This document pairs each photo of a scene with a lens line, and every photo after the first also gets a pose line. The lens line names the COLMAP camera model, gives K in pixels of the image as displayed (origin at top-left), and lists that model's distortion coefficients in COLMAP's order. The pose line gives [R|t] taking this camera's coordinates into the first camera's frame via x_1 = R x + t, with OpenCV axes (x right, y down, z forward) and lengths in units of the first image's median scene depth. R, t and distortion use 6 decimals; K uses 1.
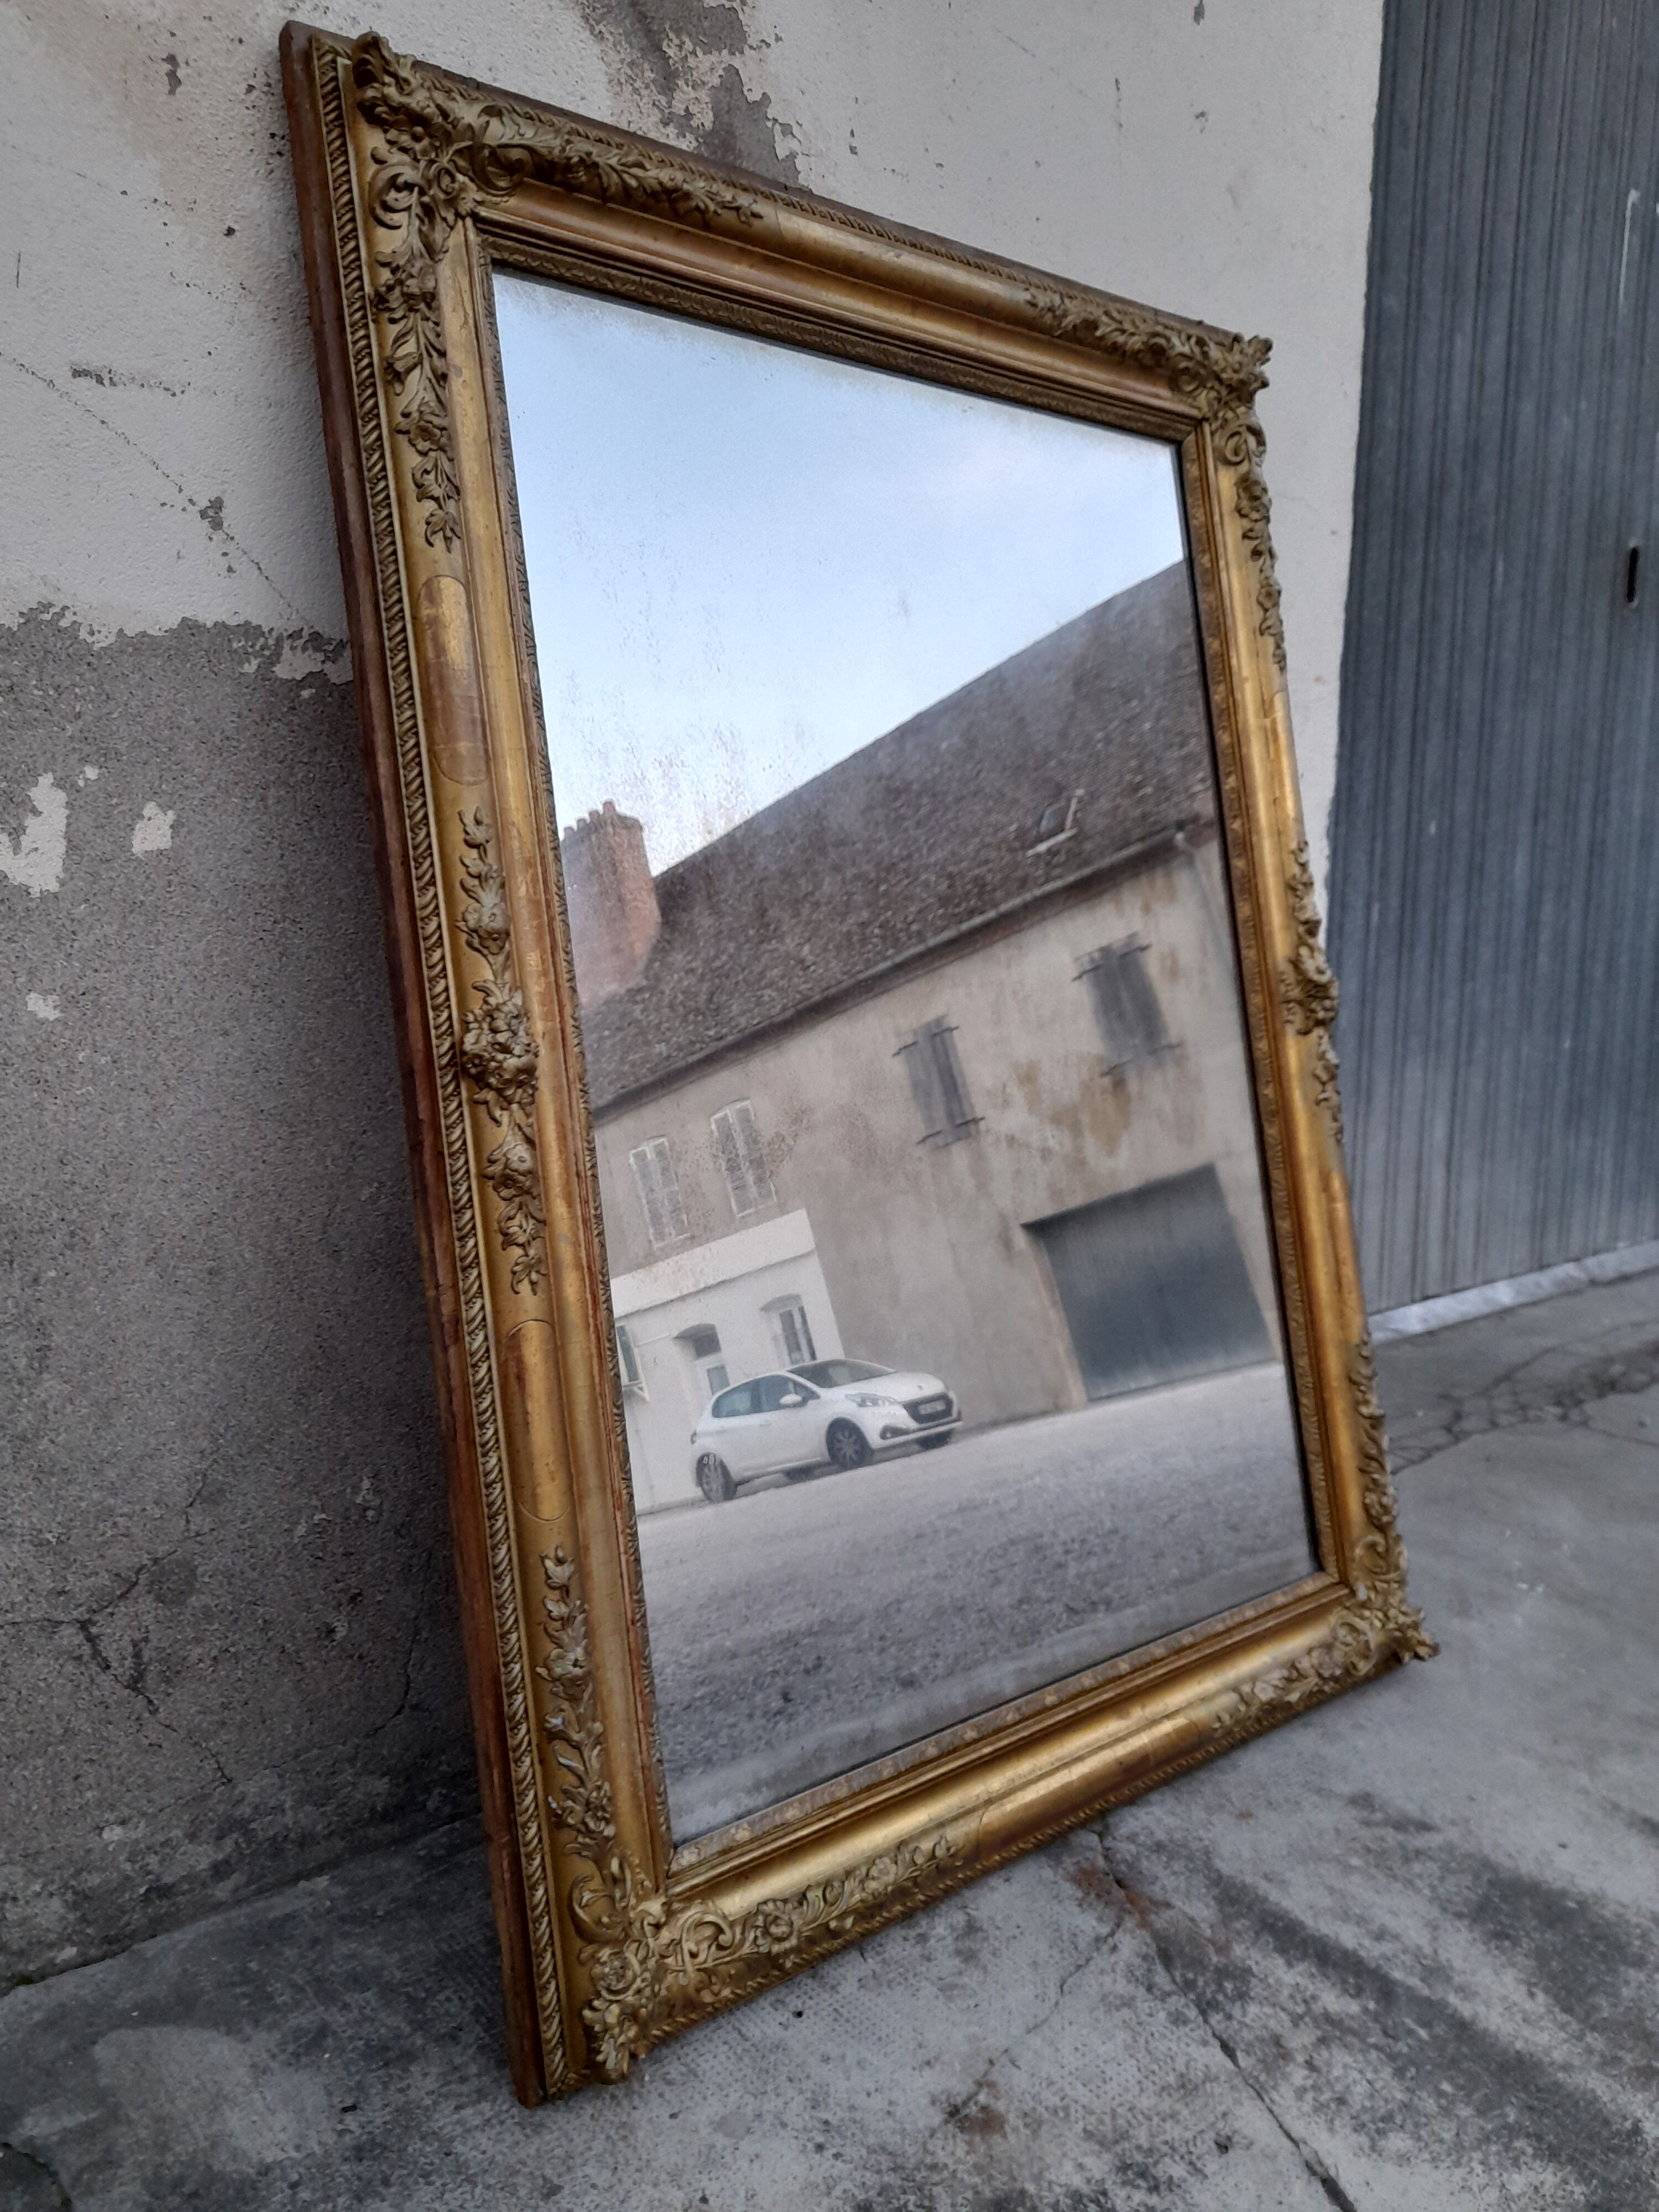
lens RADIAL K [[1654.8, 0, 839.6], [0, 1654.8, 1099.3], [0, 0, 1]] dist [0.034907, -0.027484]
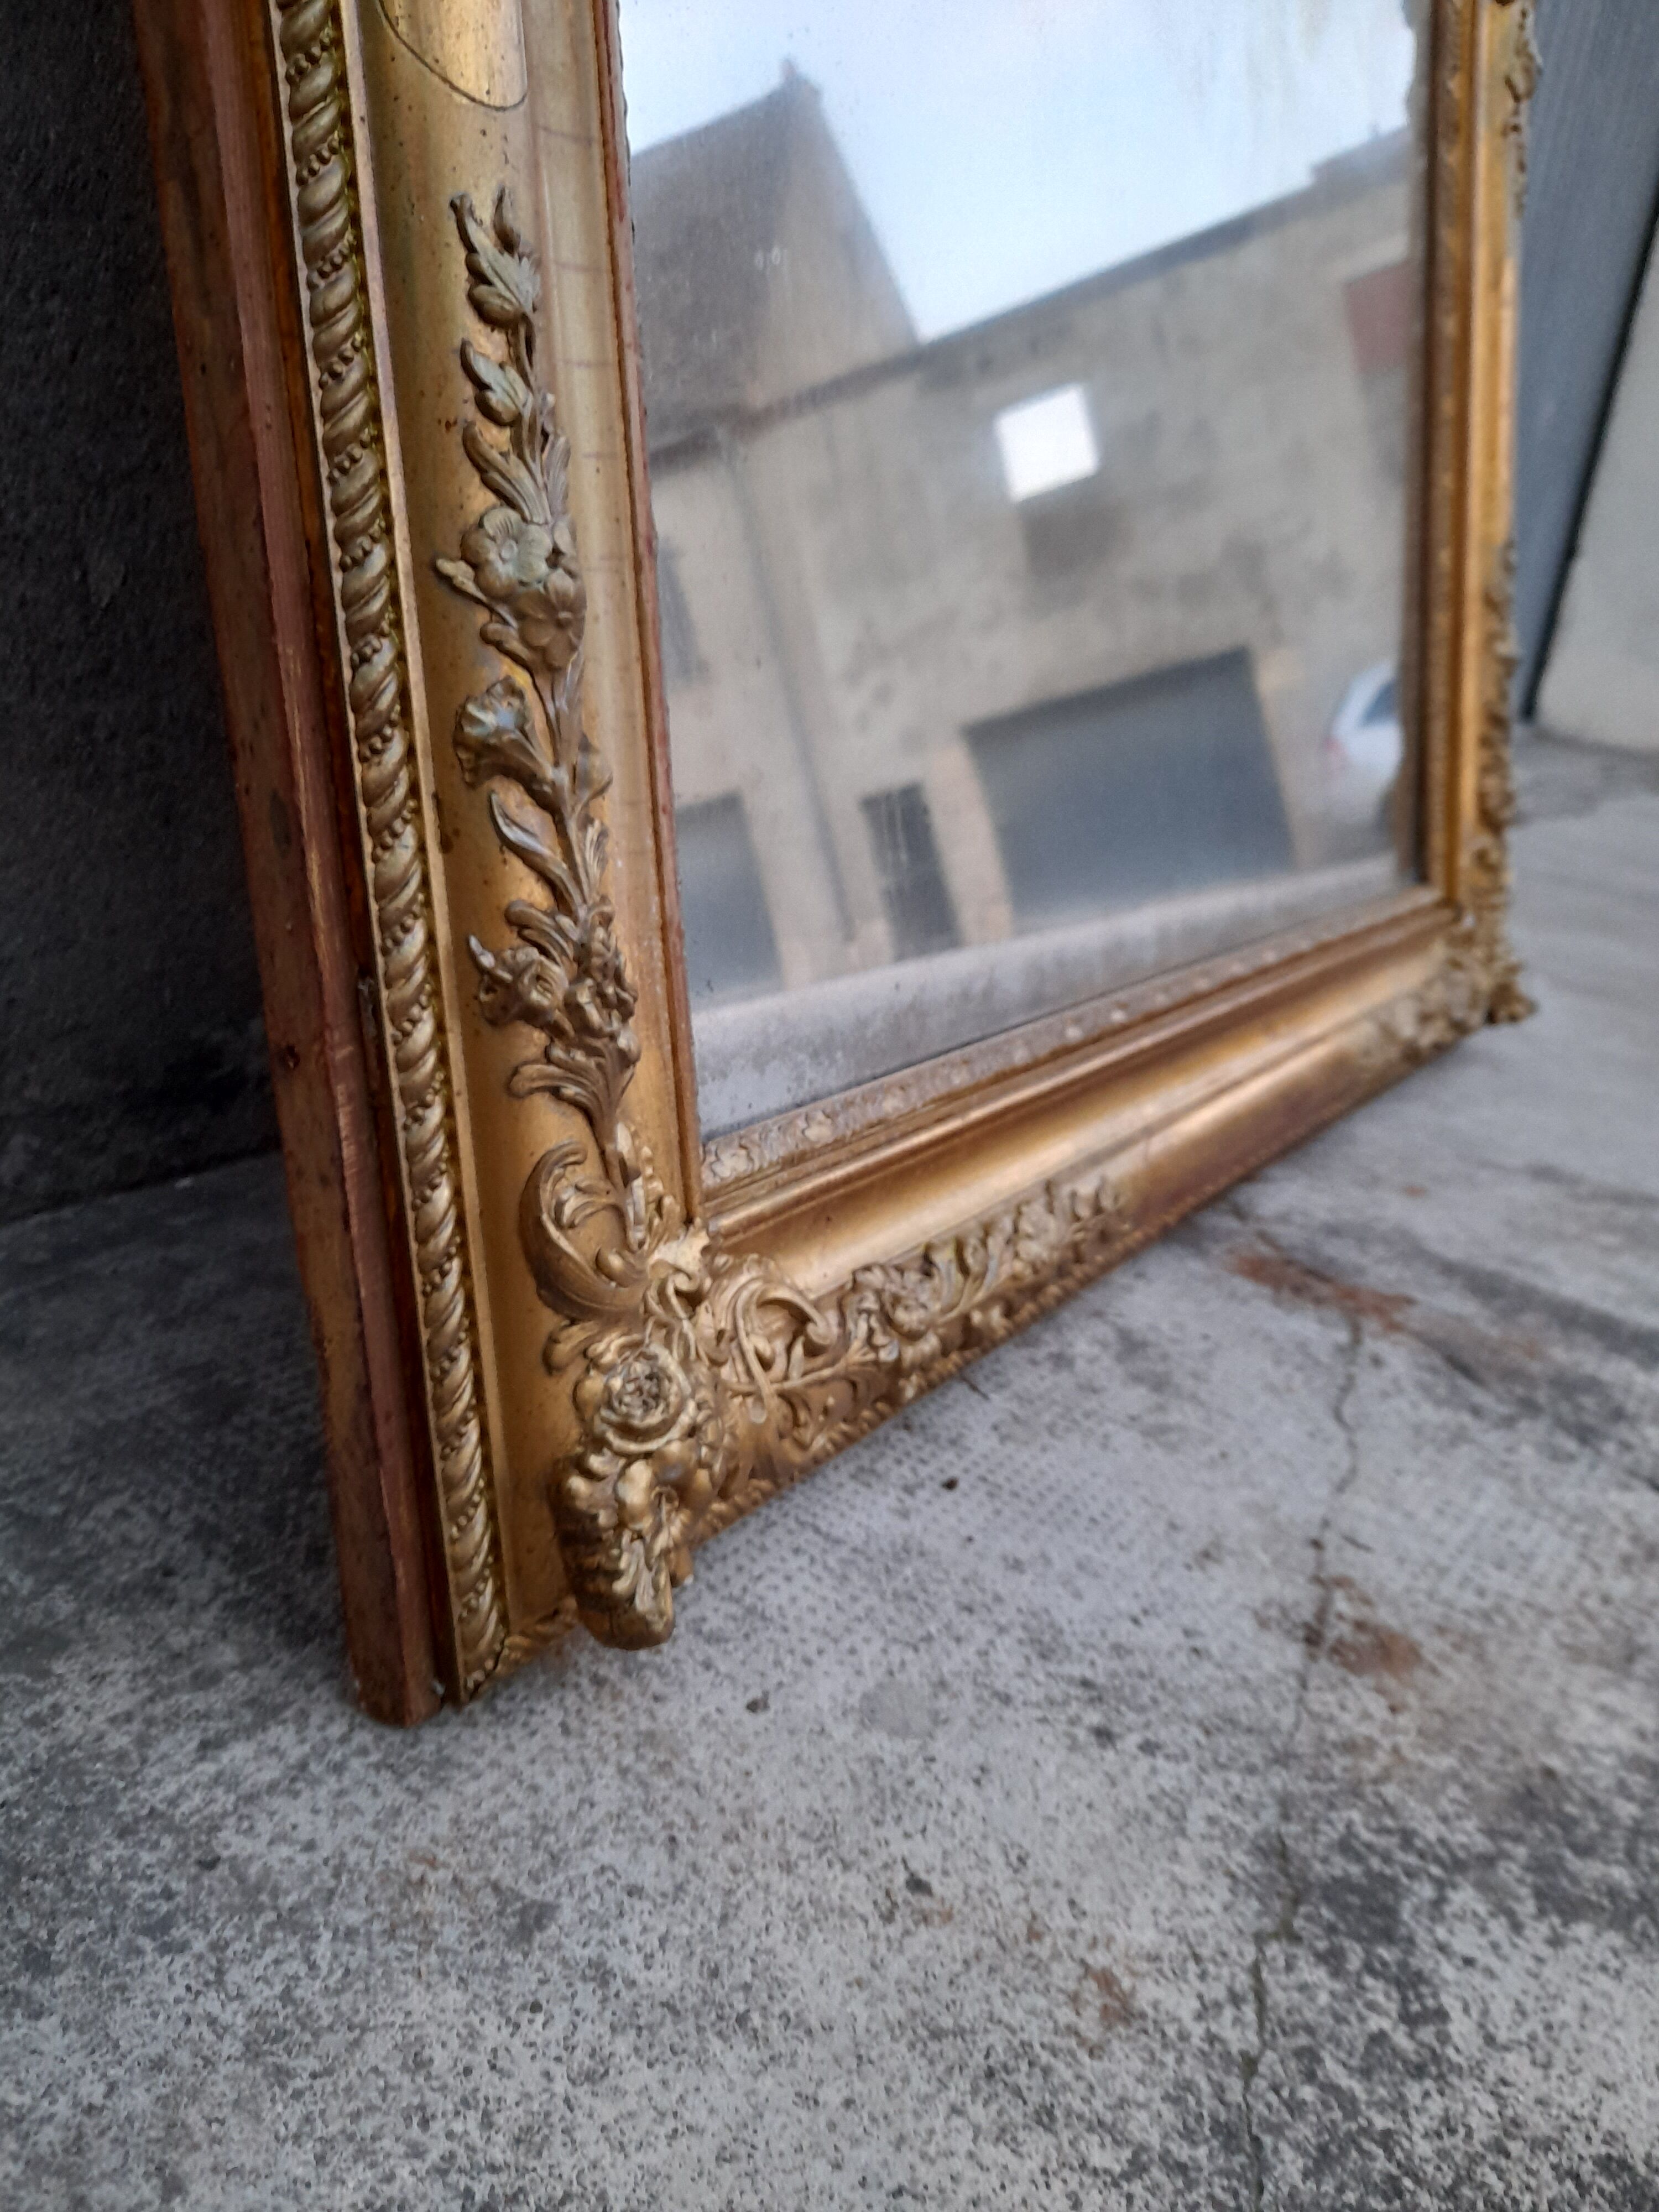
lens RADIAL K [[1654.8, 0, 826.8], [0, 1654.8, 1098.0], [0, 0, 1]] dist [0.034907, -0.027484]
pose [[0.956934, 0.001003, 0.290303, -0.187103], [-0.061624, 0.977906, 0.199754, 0.344237], [-0.283689, -0.209041, 0.935854, 0.583827]]
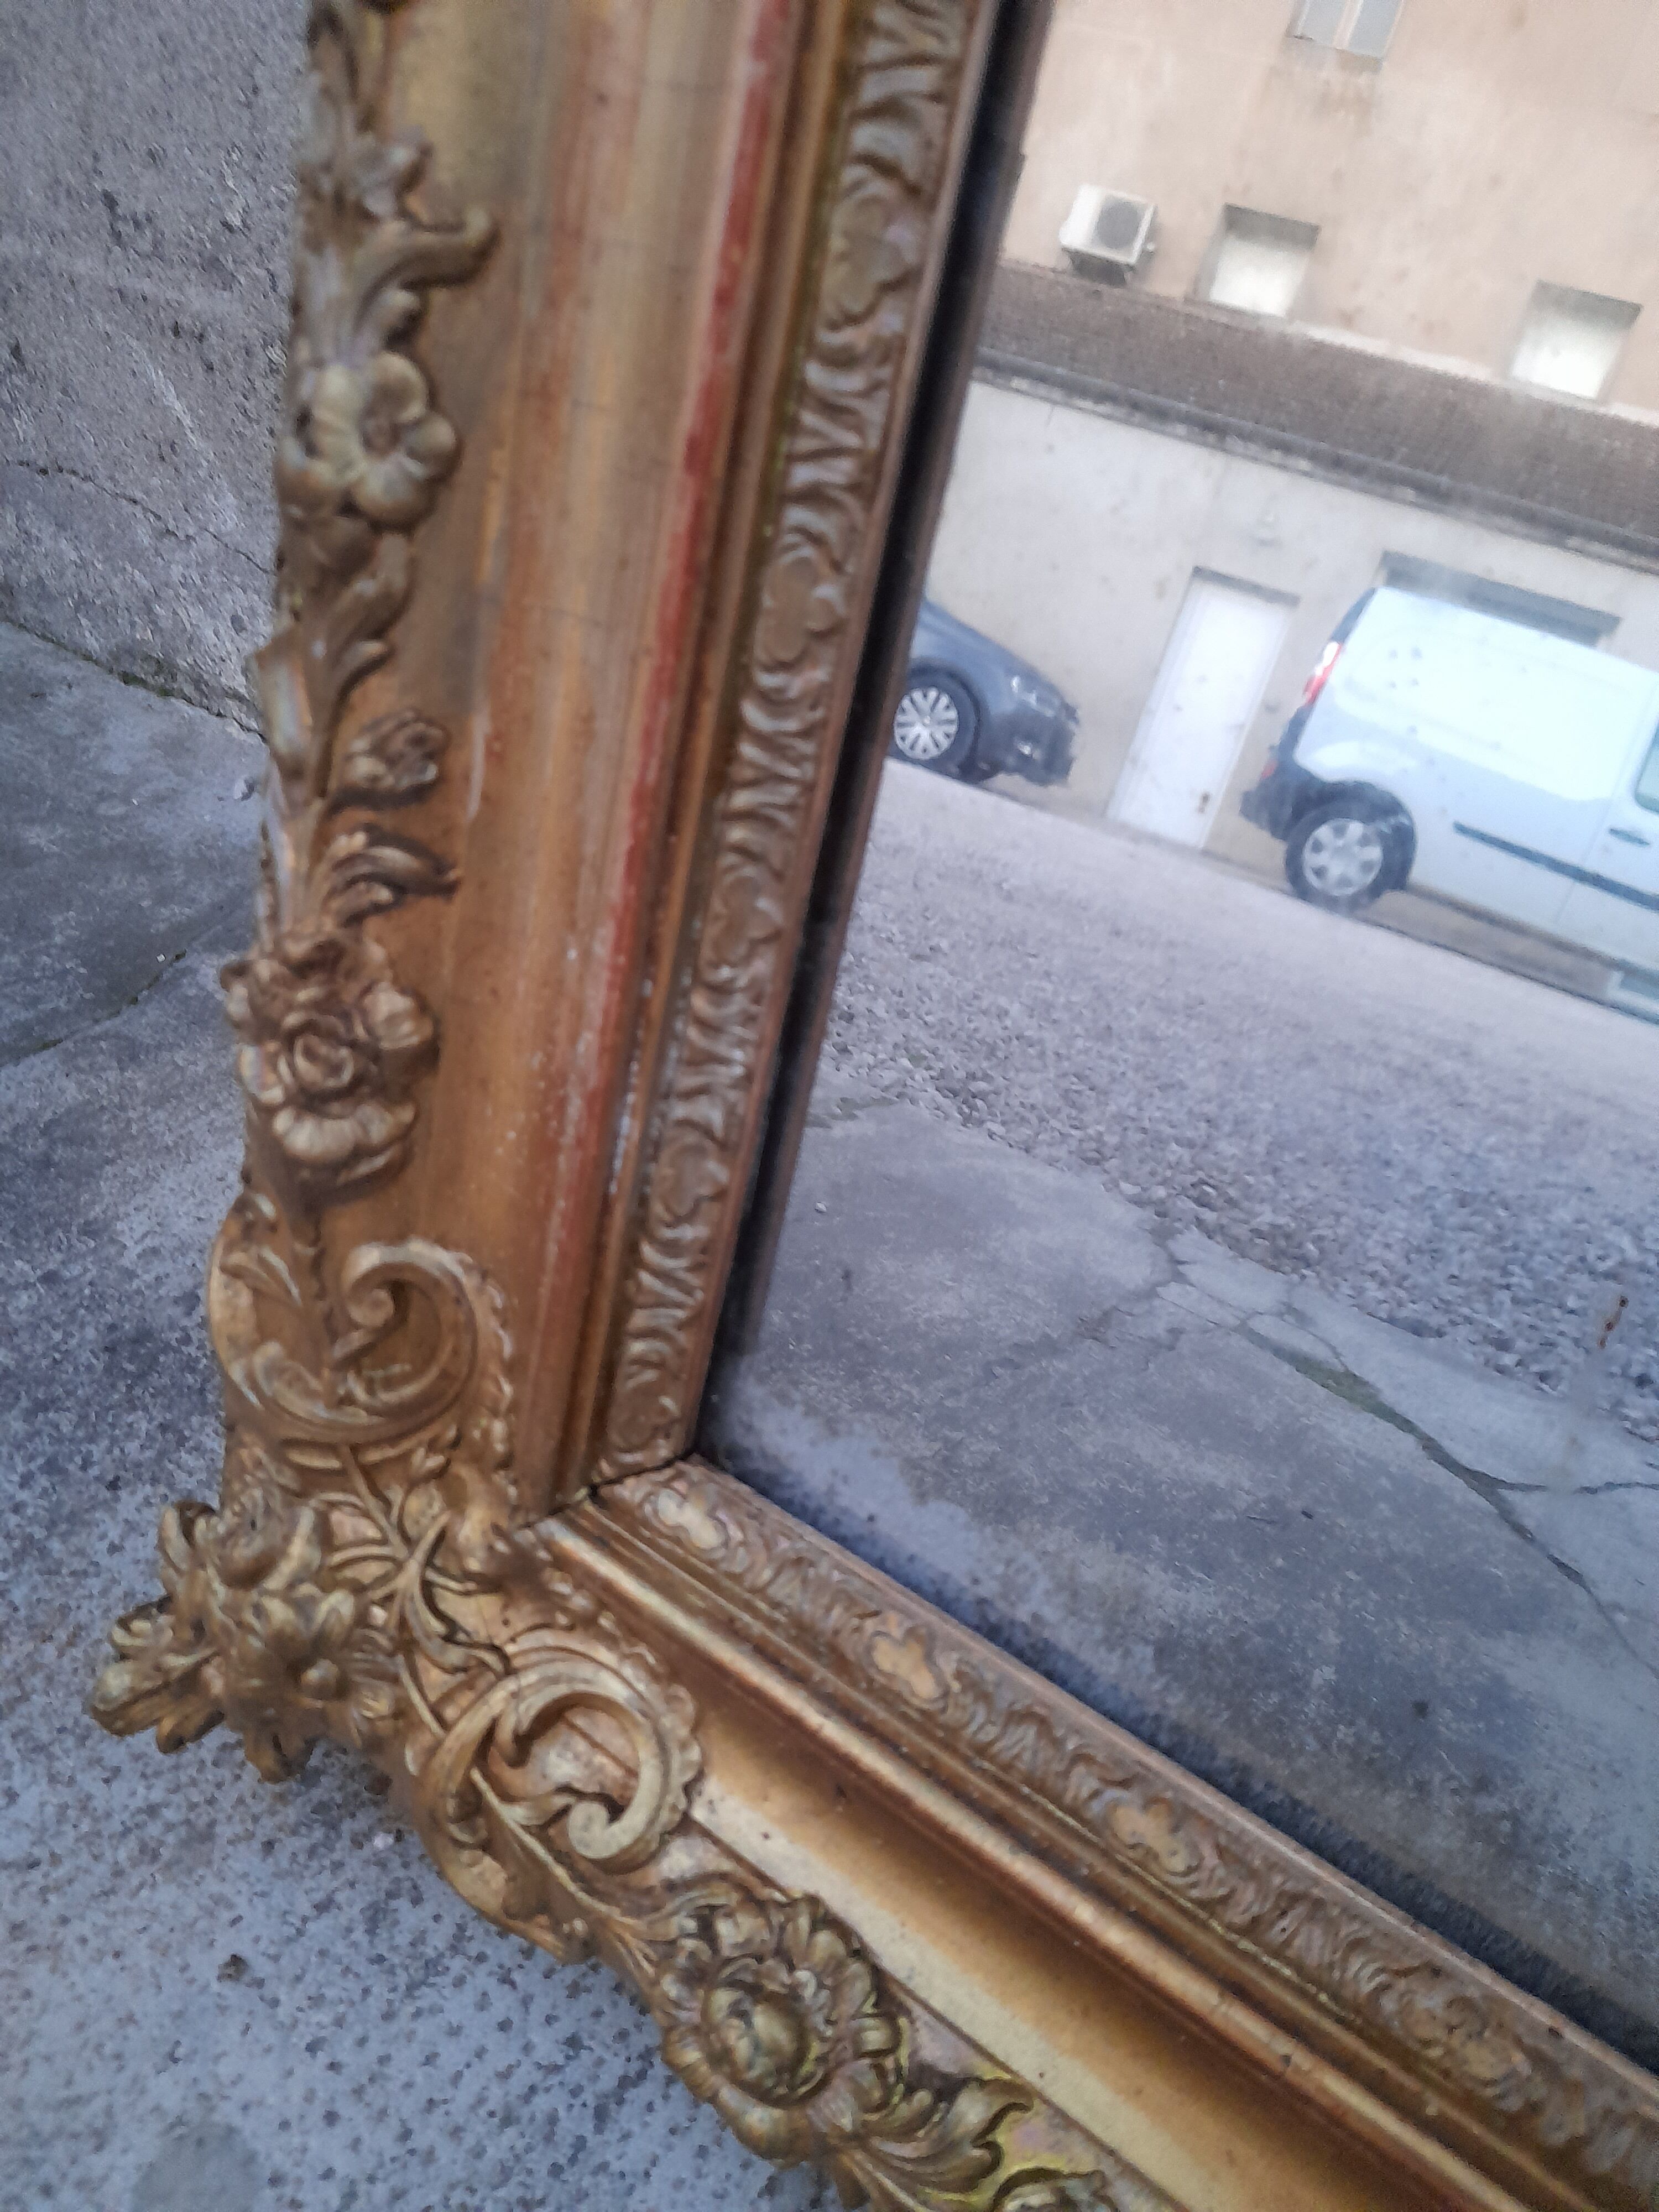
lens RADIAL K [[1654.8, 0, 816.8], [0, 1654.8, 1133.3], [0, 0, 1]] dist [0.034907, -0.027484]
pose [[0.223766, 0.564376, -0.794612, 0.080659], [-0.200788, 0.824491, 0.529055, 0.262710], [0.953736, 0.041164, 0.297813, 0.920190]]
